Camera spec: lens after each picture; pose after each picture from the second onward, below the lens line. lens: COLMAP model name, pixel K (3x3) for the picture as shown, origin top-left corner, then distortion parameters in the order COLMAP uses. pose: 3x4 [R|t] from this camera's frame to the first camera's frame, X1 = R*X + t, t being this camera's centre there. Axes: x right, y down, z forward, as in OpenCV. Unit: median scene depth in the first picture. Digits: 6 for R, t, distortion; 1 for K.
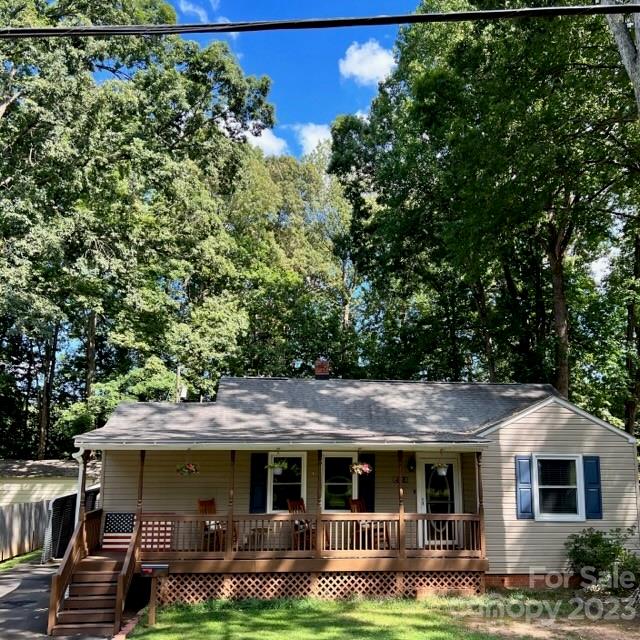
lens RADIAL K [[679.0, 0, 343.0], [0, 679.0, 342.8], [0, 0, 1]] dist [0.105500, -0.216990]
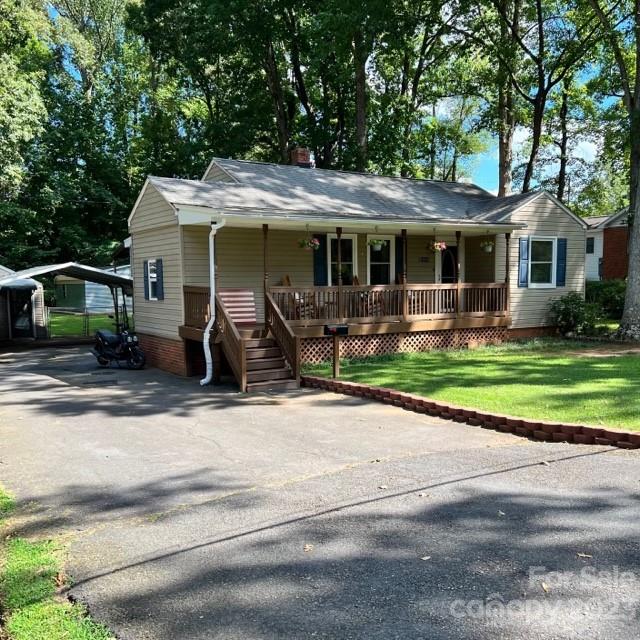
lens RADIAL K [[679.0, 0, 343.0], [0, 679.0, 342.8], [0, 0, 1]] dist [0.105500, -0.216990]
pose [[0.890748, -0.056089, 0.451024, -0.550063], [-0.066664, 0.965500, 0.251726, 0.053642], [-0.449583, -0.254291, 0.856278, 0.034626]]
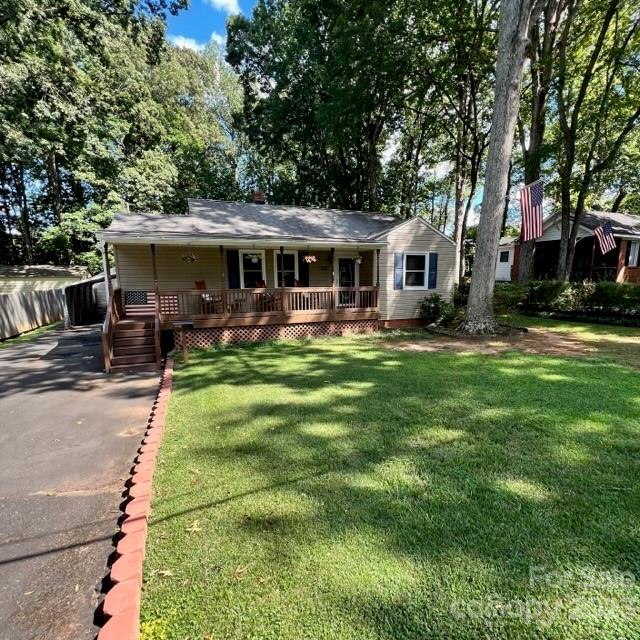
lens RADIAL K [[366.9, 0, 342.2], [0, 366.9, 340.3], [0, 0, 1]] dist [-0.009413, 0.003135]
pose [[0.954995, -0.060047, 0.290479, -0.131417], [-0.046087, 0.937365, 0.345286, 0.058215], [-0.293018, -0.343134, 0.892412, 0.154913]]
